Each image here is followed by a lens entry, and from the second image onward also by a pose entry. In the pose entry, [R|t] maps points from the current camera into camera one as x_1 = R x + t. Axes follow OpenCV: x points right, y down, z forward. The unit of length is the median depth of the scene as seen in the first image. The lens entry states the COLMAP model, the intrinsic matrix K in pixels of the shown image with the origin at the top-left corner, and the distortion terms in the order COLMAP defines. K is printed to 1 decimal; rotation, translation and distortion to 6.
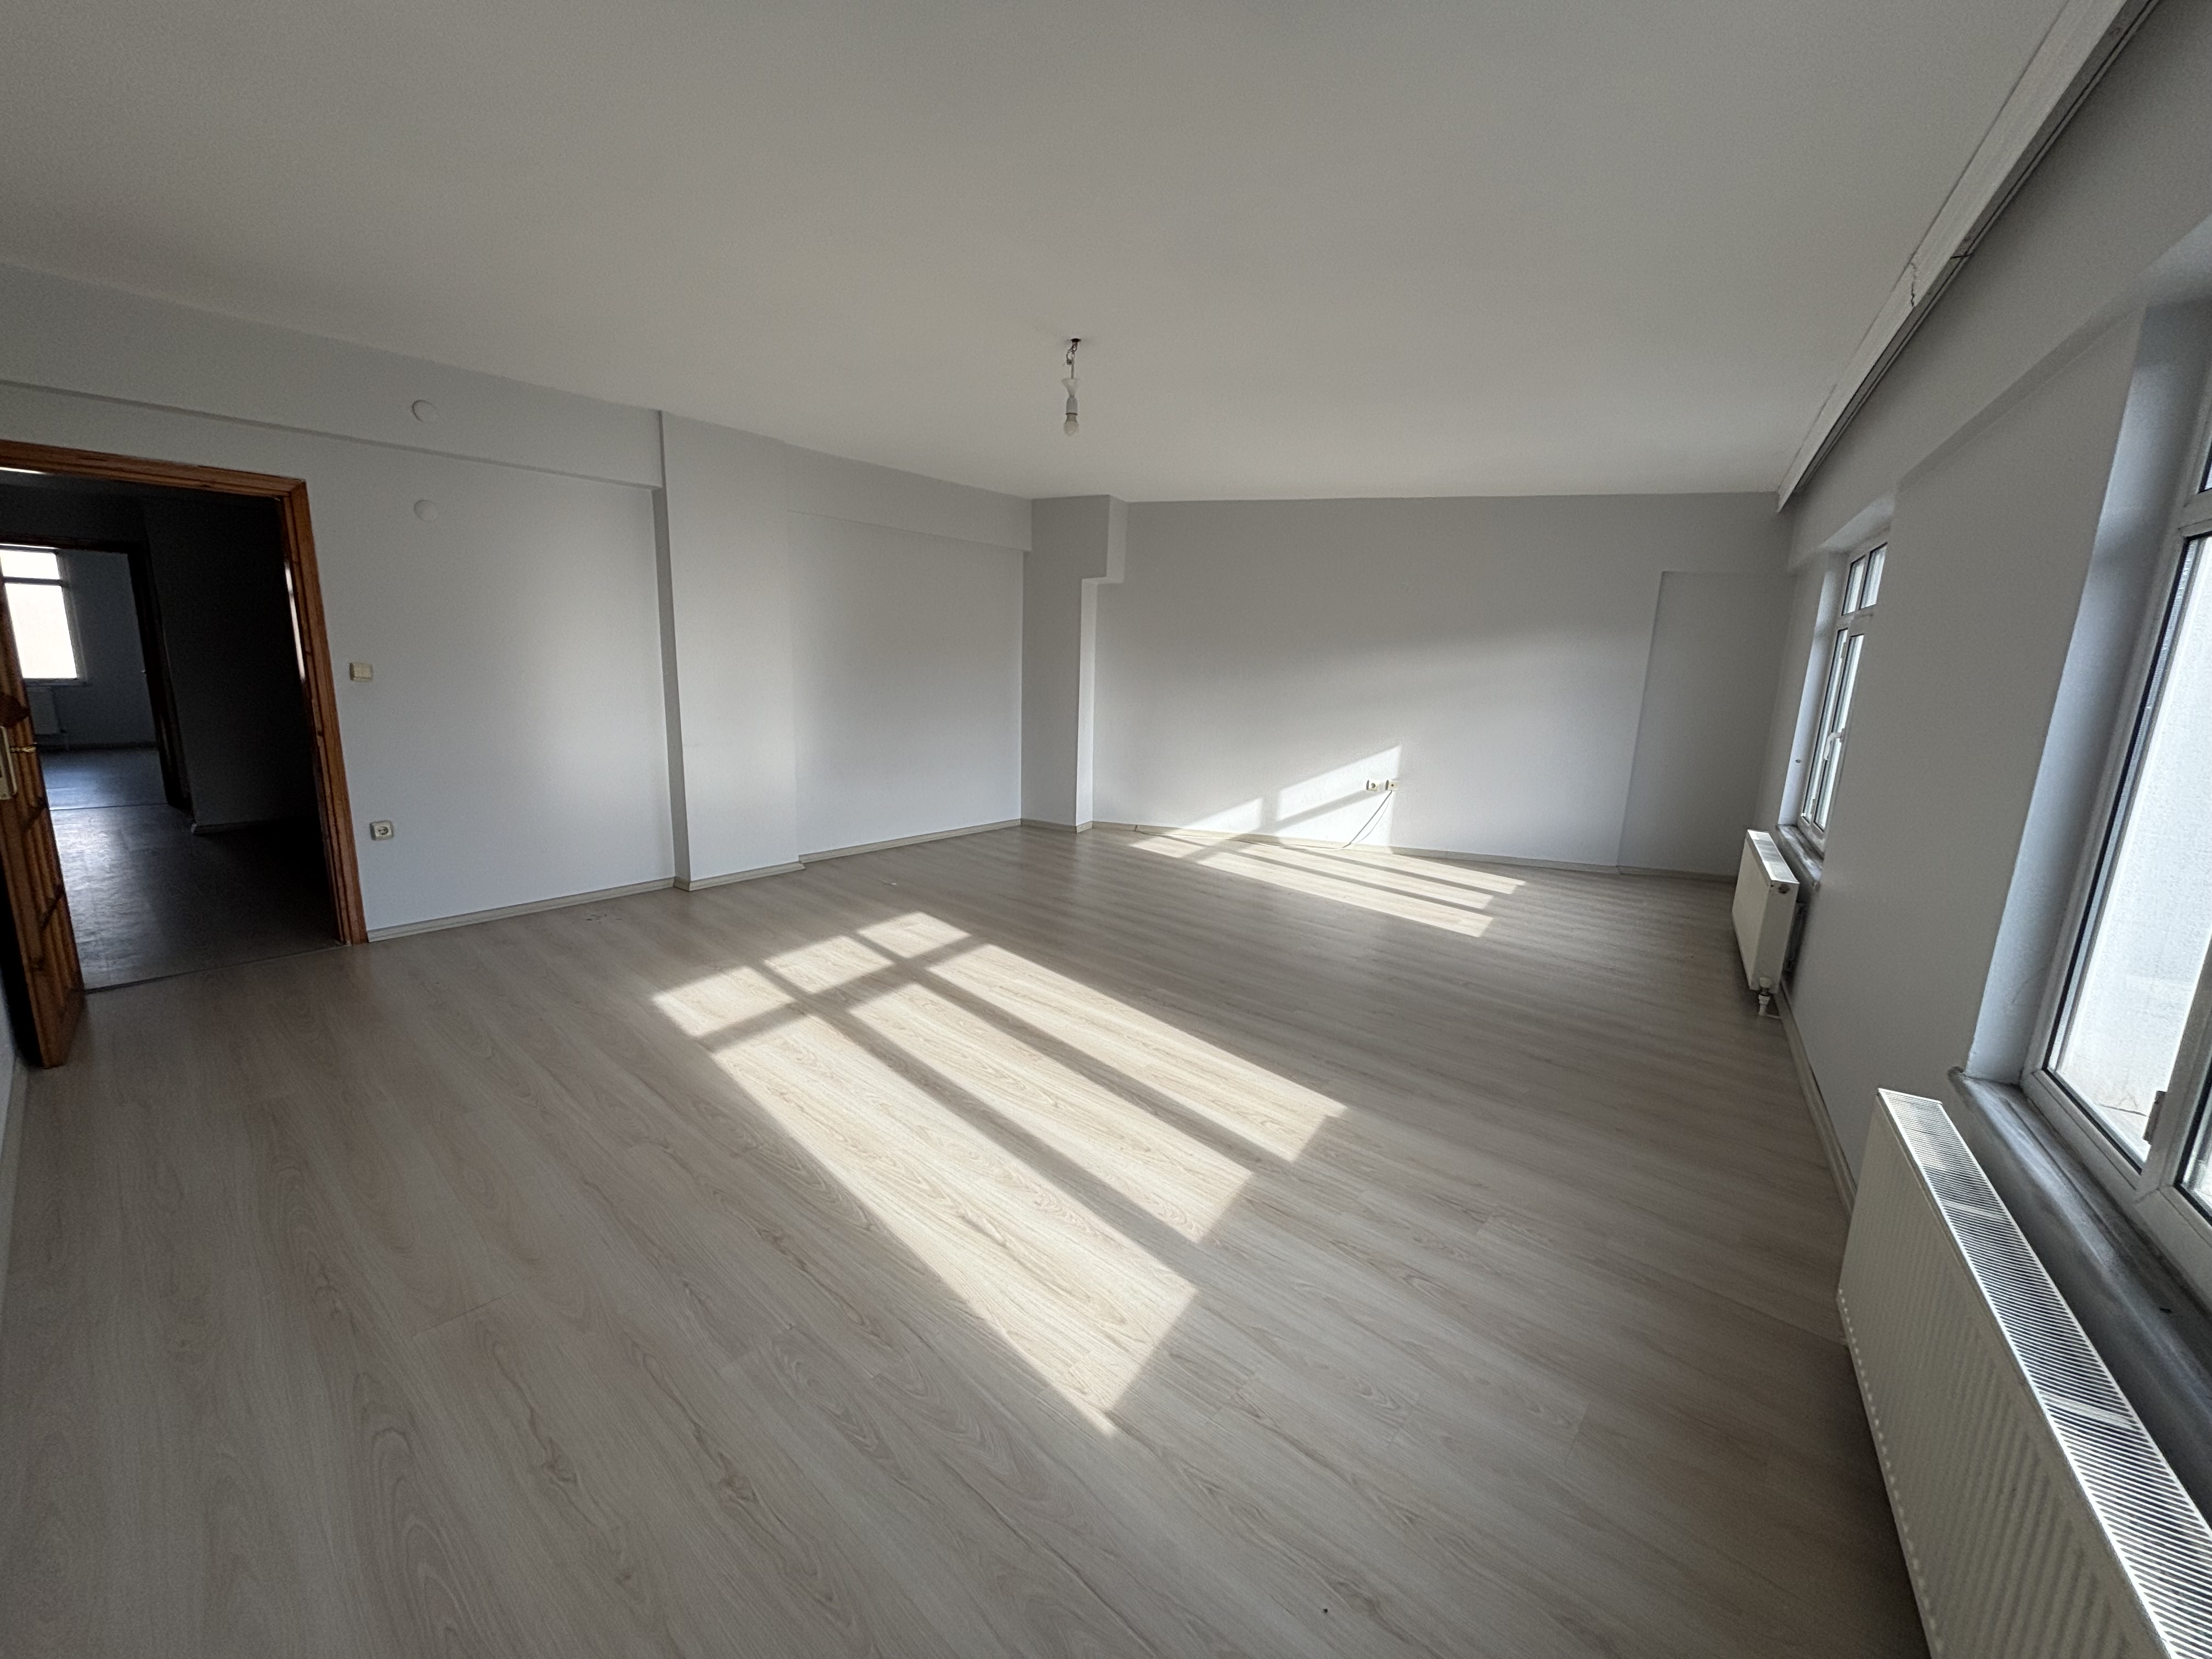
lens RADIAL K [[874.3, 0, 1106.8], [0, 874.3, 821.8], [0, 0, 1]] dist [0.012415, 0.000017]
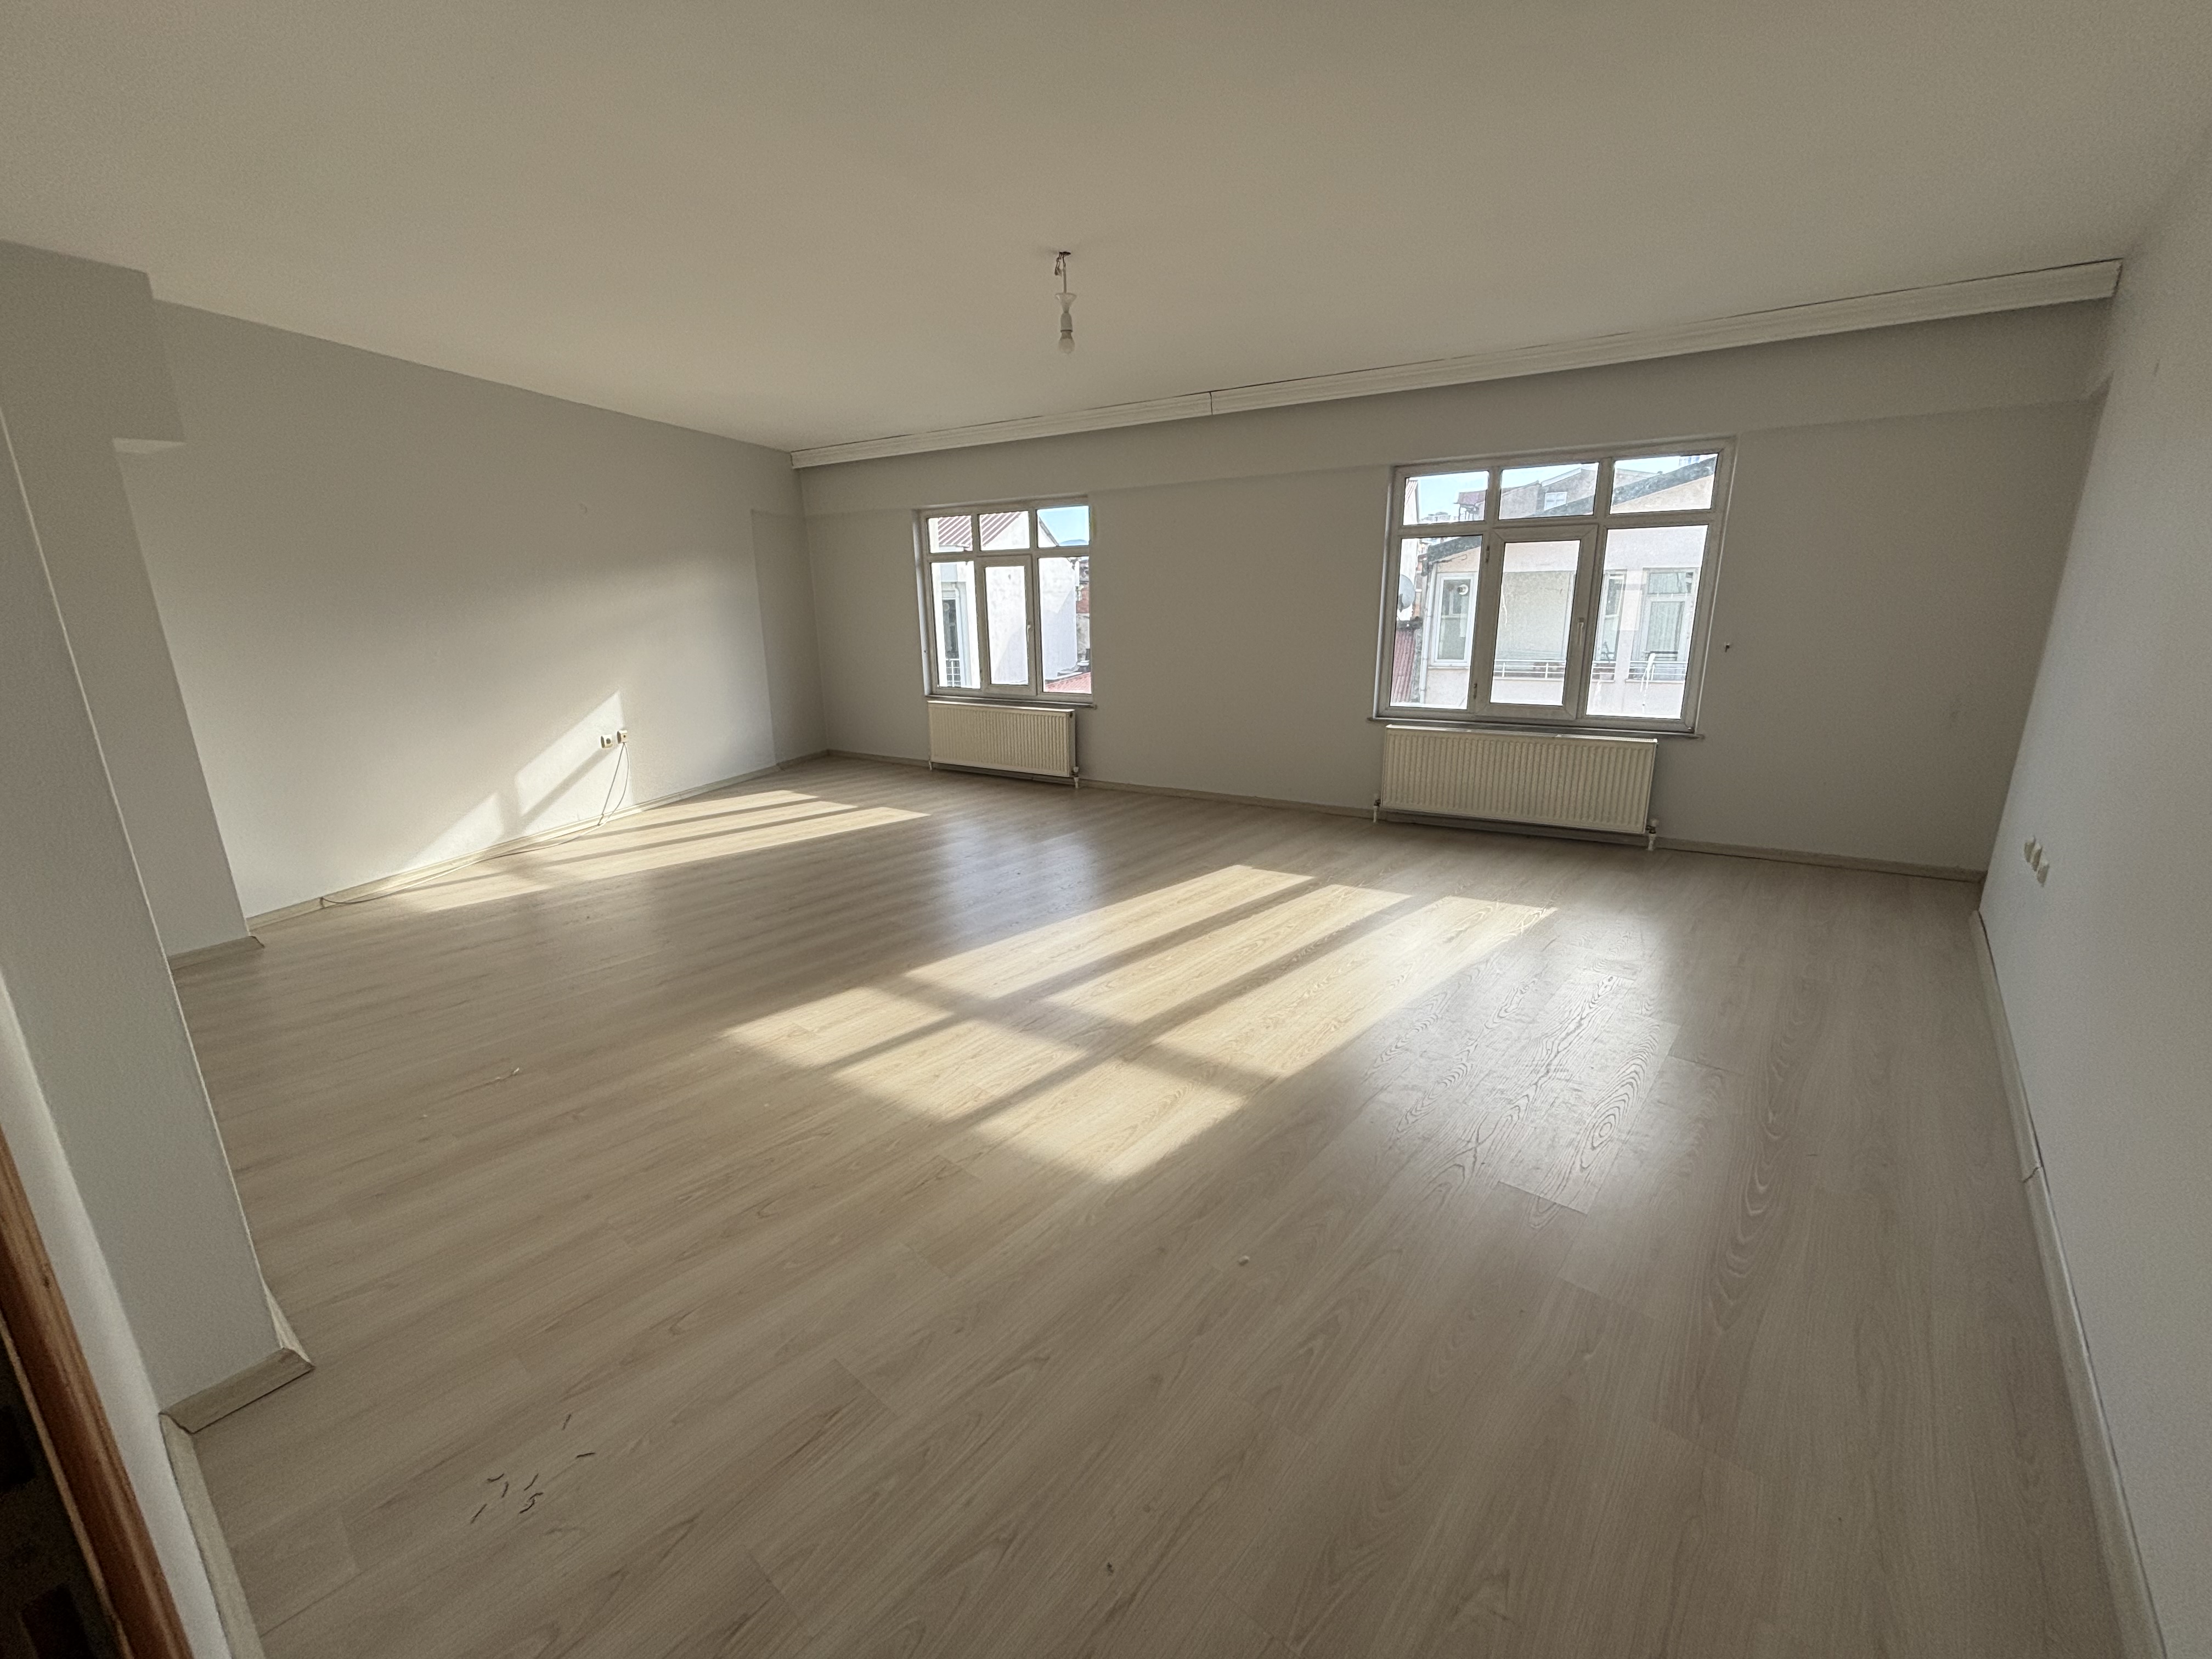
lens RADIAL K [[892.7, 0, 1097.6], [0, 892.7, 820.6], [0, 0, 1]] dist [0.001522, 0.000053]
pose [[-0.006241, -0.272787, 0.962054, -0.950135], [0.201482, 0.941999, 0.268407, -0.180349], [-0.979472, 0.195512, 0.049082, 0.858892]]
